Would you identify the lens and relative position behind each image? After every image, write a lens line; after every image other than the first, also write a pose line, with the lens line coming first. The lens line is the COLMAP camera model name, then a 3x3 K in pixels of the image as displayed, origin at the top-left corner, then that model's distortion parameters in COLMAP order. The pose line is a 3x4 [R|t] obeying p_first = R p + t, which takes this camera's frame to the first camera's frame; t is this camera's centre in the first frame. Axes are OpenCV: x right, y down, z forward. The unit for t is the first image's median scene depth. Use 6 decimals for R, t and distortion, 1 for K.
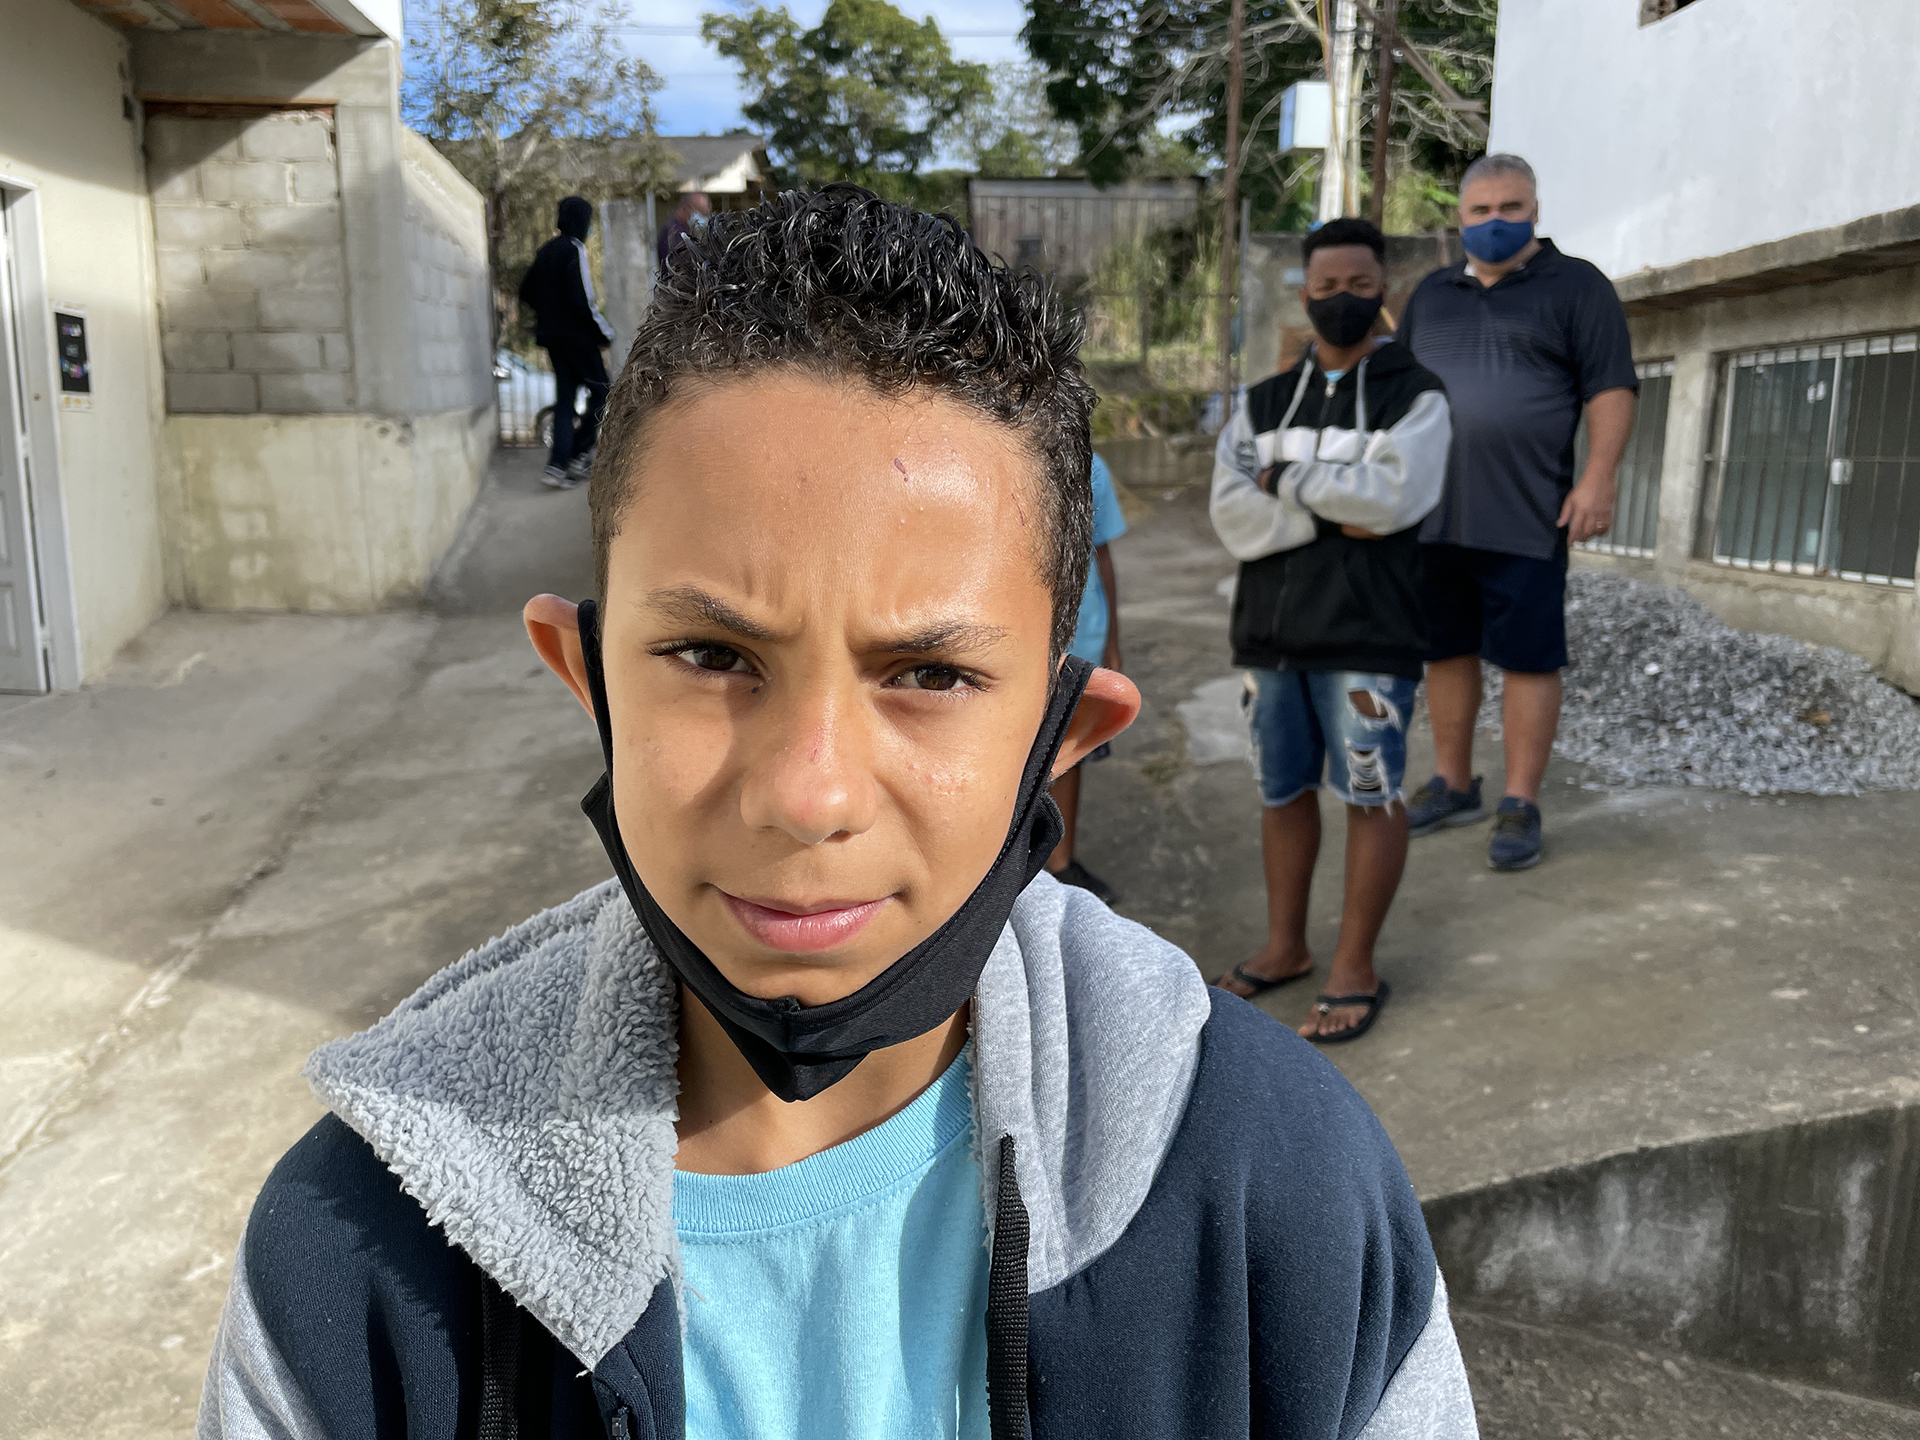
lens RADIAL K [[1475.9, 0, 925.9], [0, 1475.9, 720.4], [0, 0, 1]] dist [0.081470, -0.124078]
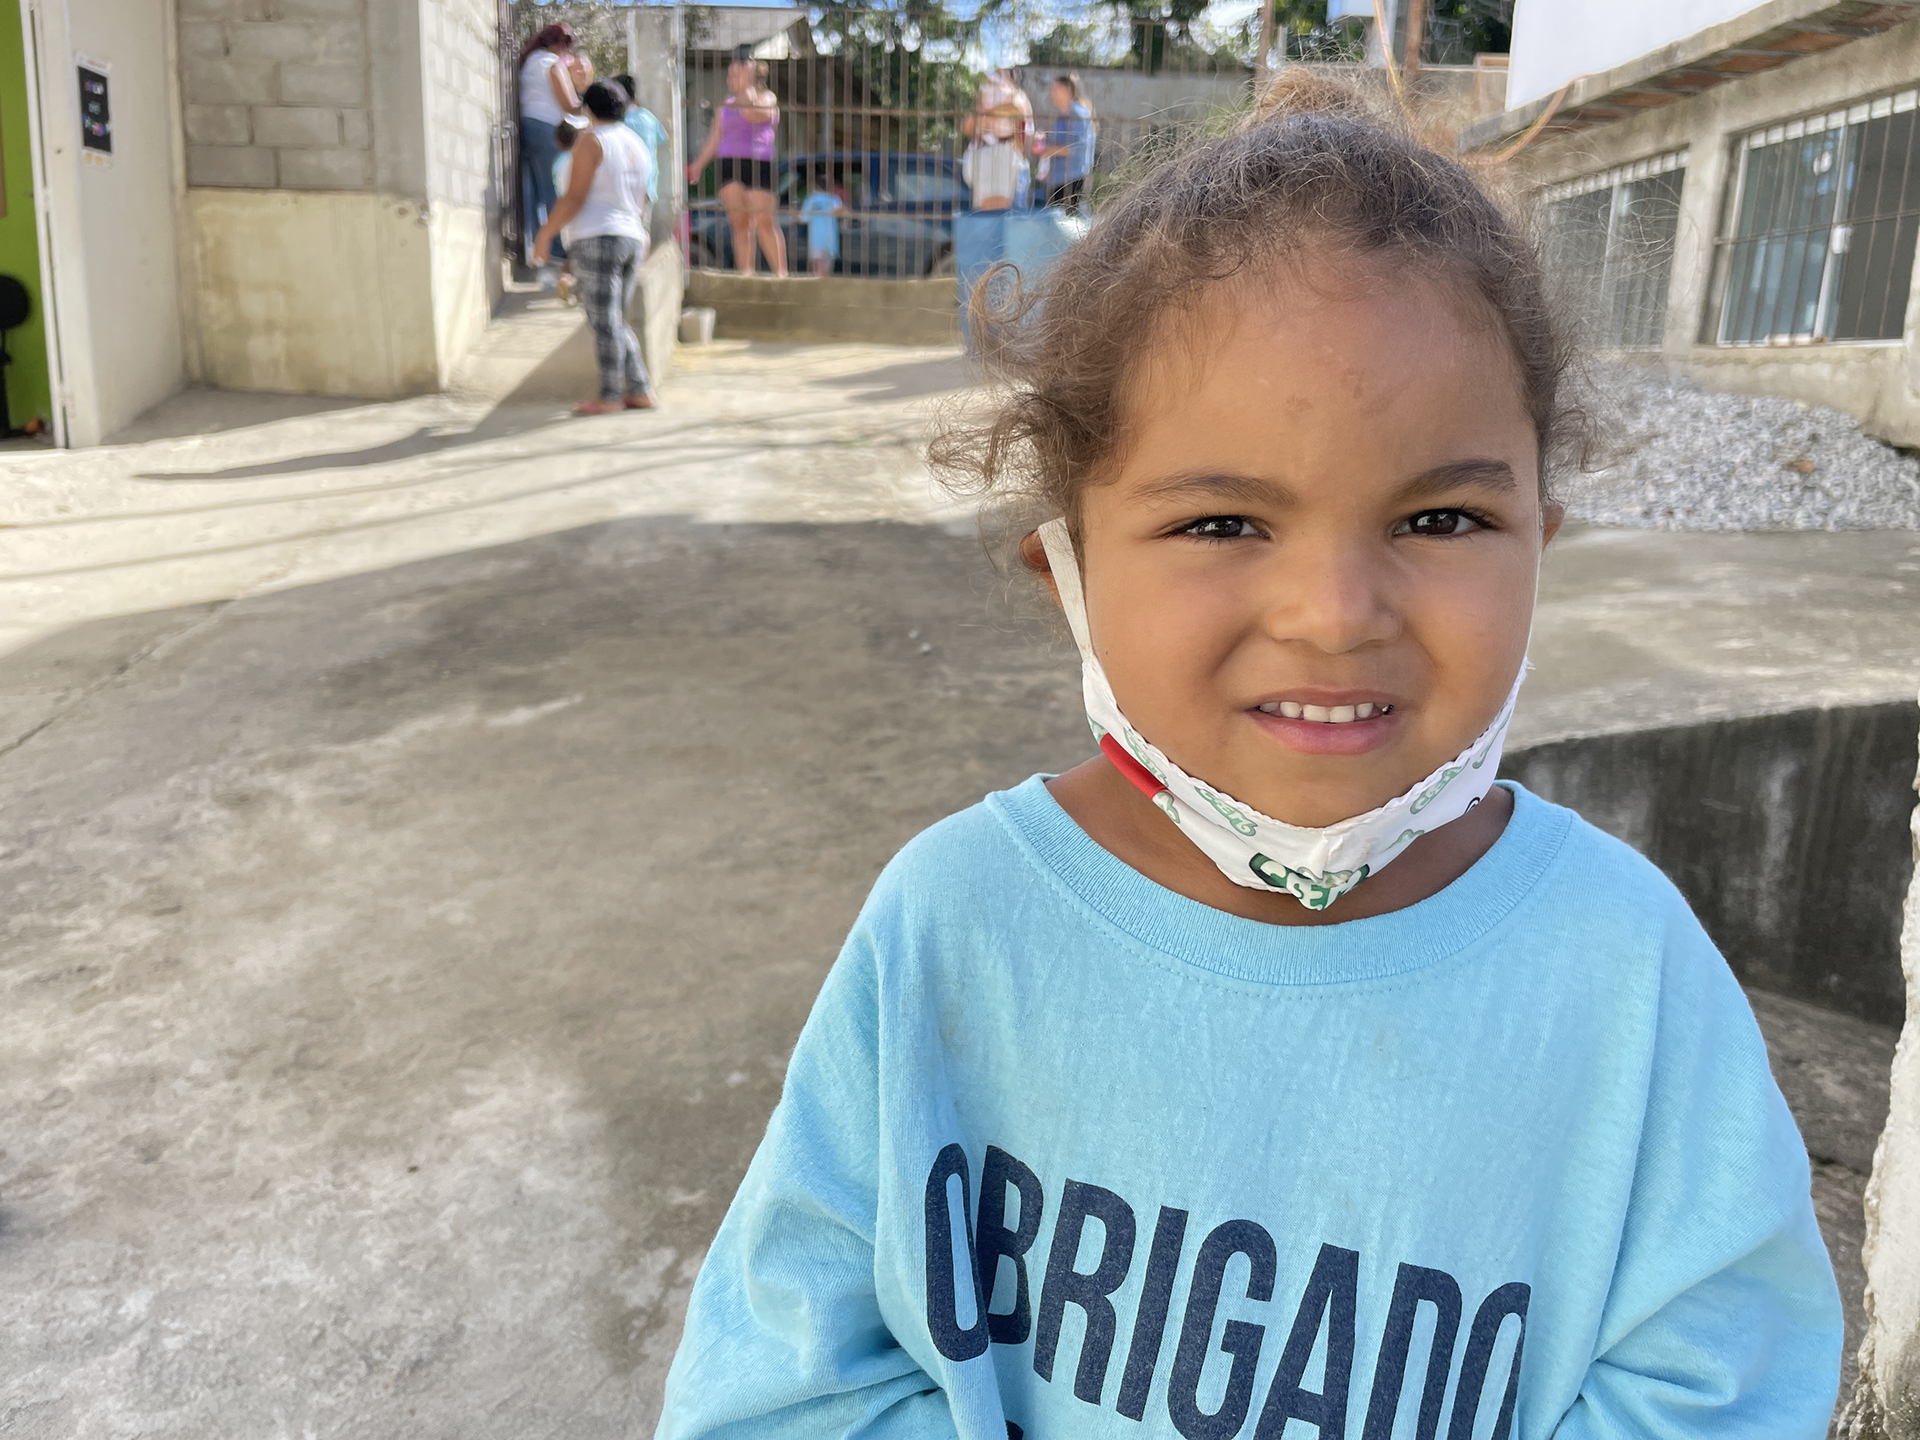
lens RADIAL K [[1475.9, 0, 967.8], [0, 1475.9, 760.2], [0, 0, 1]] dist [0.081470, -0.124078]
pose [[0.999681, 0.025173, -0.002092, 0.032388], [-0.025029, 0.998312, 0.052415, 0.135280], [0.003408, -0.052346, 0.998623, -0.022279]]
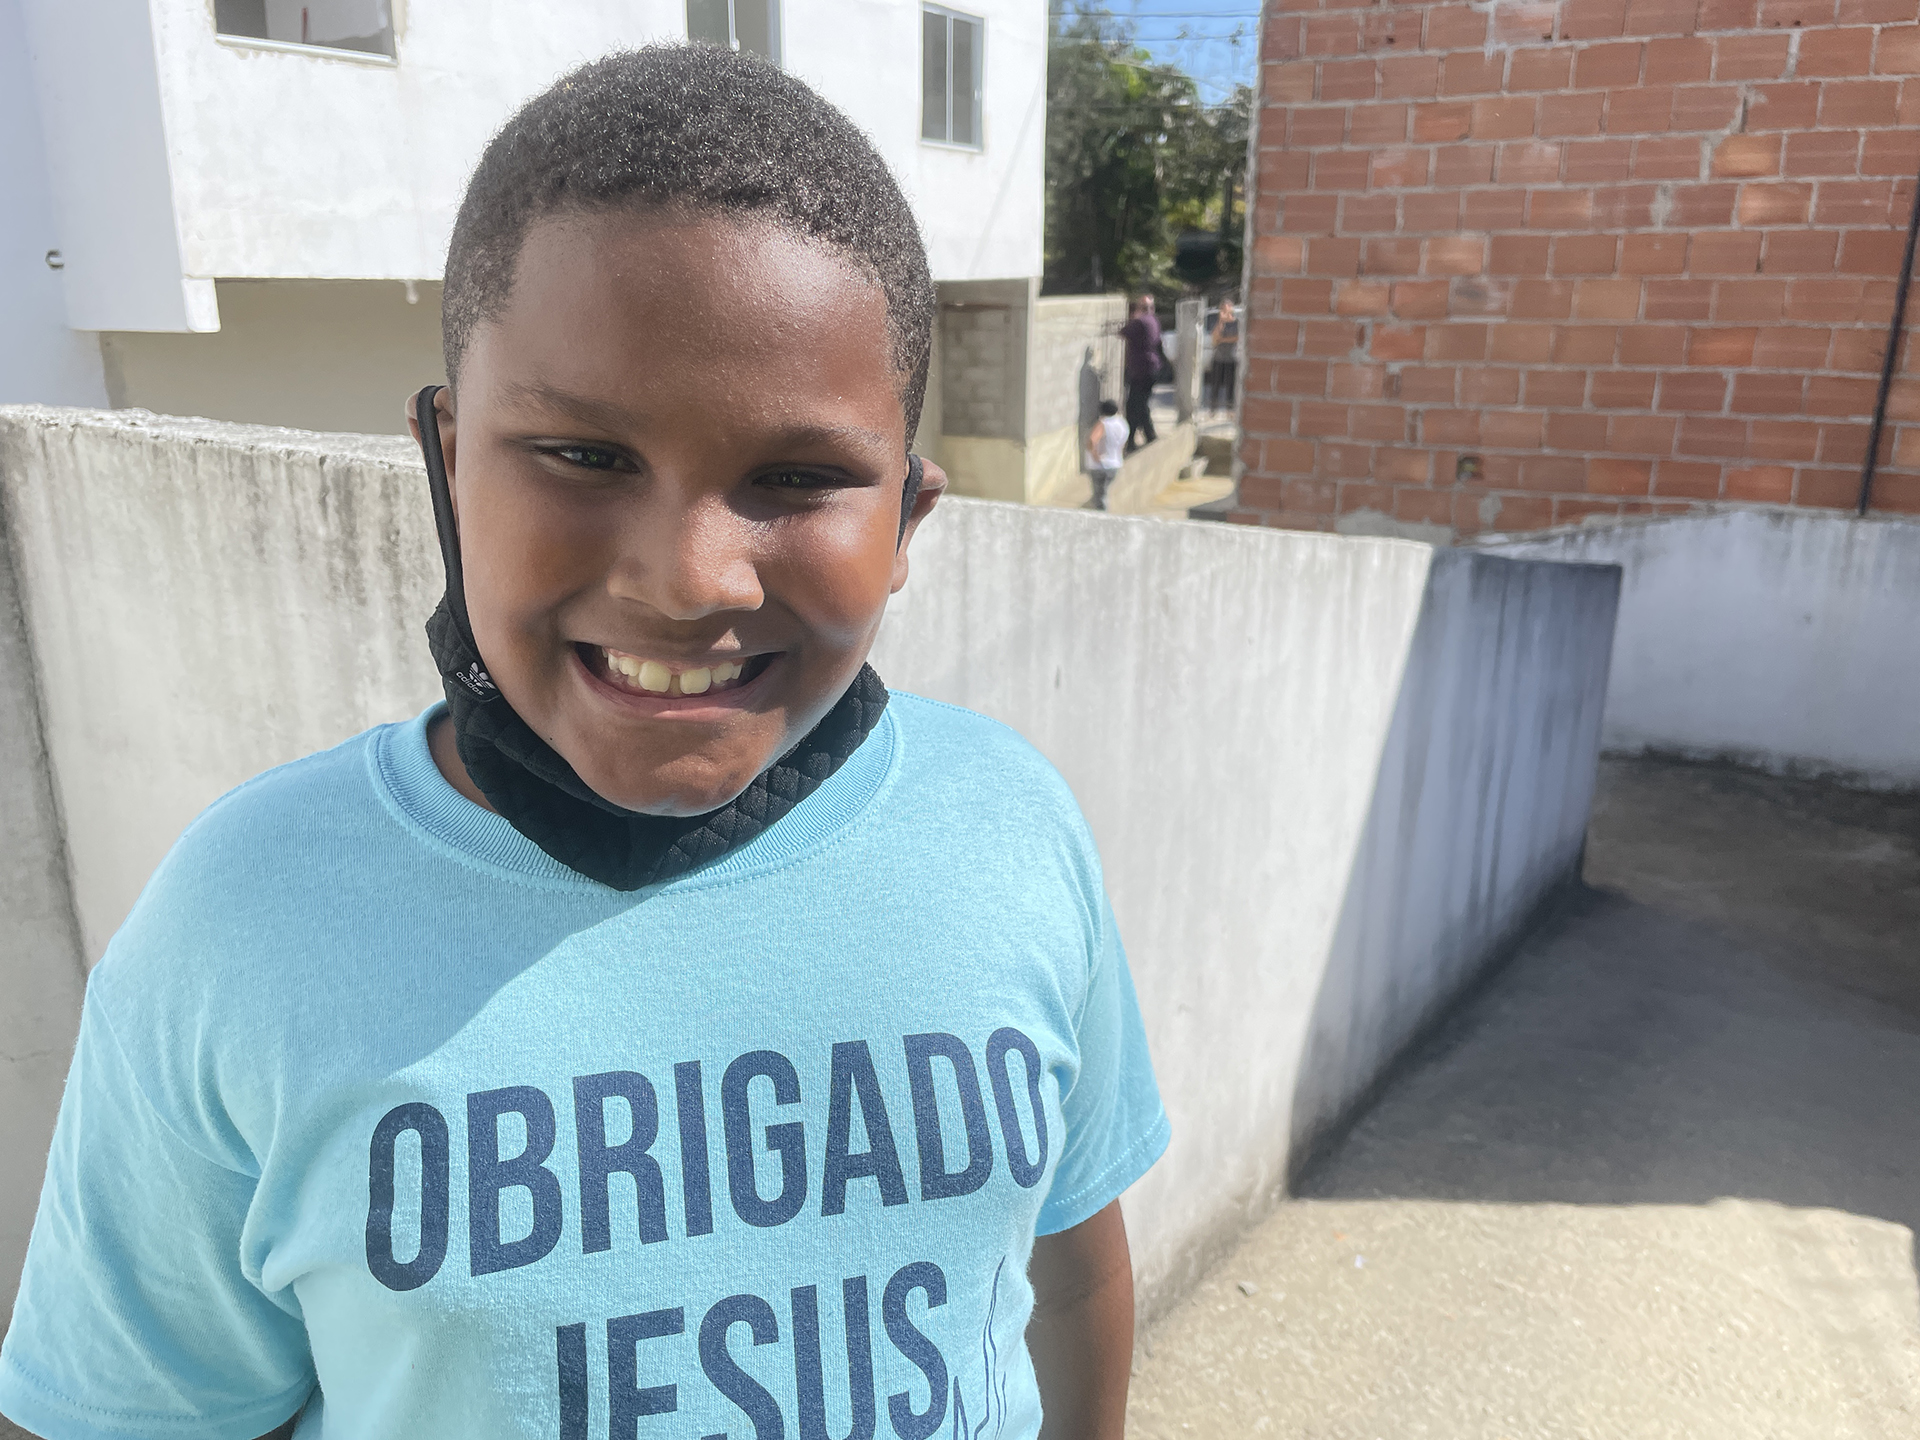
lens RADIAL K [[1475.9, 0, 961.1], [0, 1475.9, 750.1], [0, 0, 1]] dist [0.081470, -0.124078]
pose [[0.836800, 0.151833, -0.526035, 1.051101], [-0.088850, 0.985702, 0.143170, -0.055977], [0.540252, -0.073066, 0.838325, -1.263543]]
